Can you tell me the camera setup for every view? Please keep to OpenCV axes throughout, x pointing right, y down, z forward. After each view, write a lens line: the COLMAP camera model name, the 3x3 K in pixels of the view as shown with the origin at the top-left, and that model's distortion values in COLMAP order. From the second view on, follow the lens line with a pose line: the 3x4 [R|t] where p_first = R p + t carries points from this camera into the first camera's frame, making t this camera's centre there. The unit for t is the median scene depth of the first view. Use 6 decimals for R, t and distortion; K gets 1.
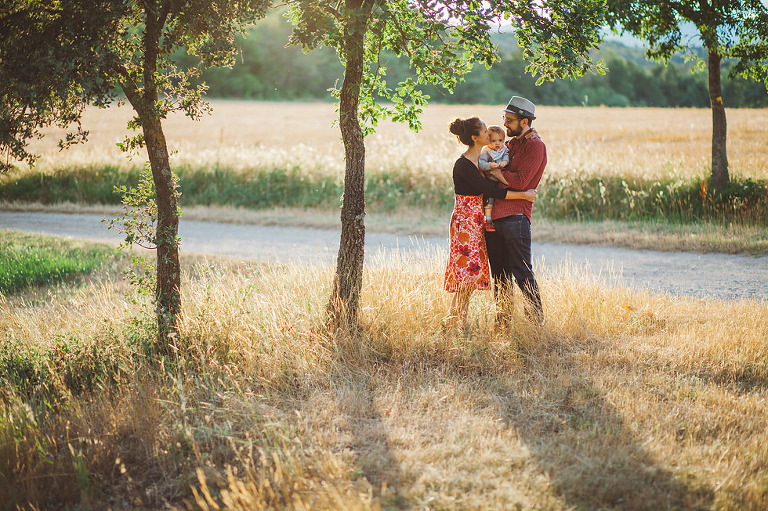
lens RADIAL K [[1893.6, 0, 384.0], [0, 1893.6, 255.5], [0, 0, 1]] dist [-0.049021, -0.201722]
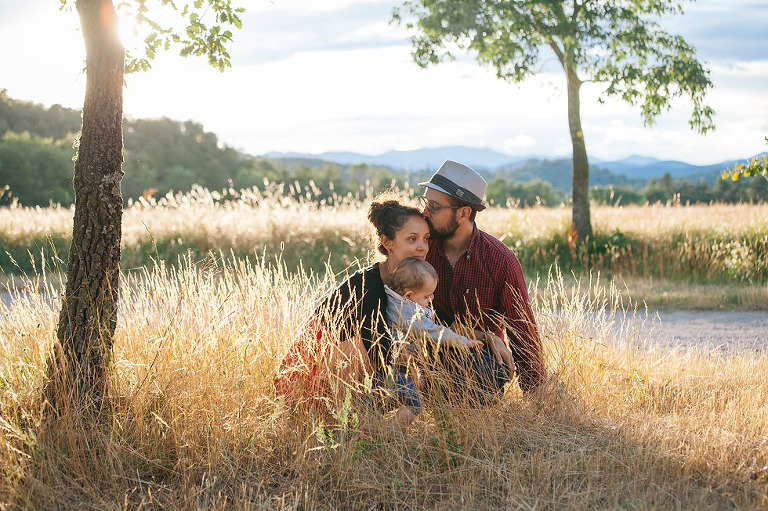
lens RADIAL K [[1551.6, 0, 384.0], [0, 1551.6, 255.5], [0, 0, 1]] dist [-0.358144, -0.046791]
pose [[0.991583, -0.002227, 0.129453, 0.004220], [0.010951, 0.997712, -0.066716, 0.019268], [-0.129008, 0.067572, 0.989339, 0.431938]]
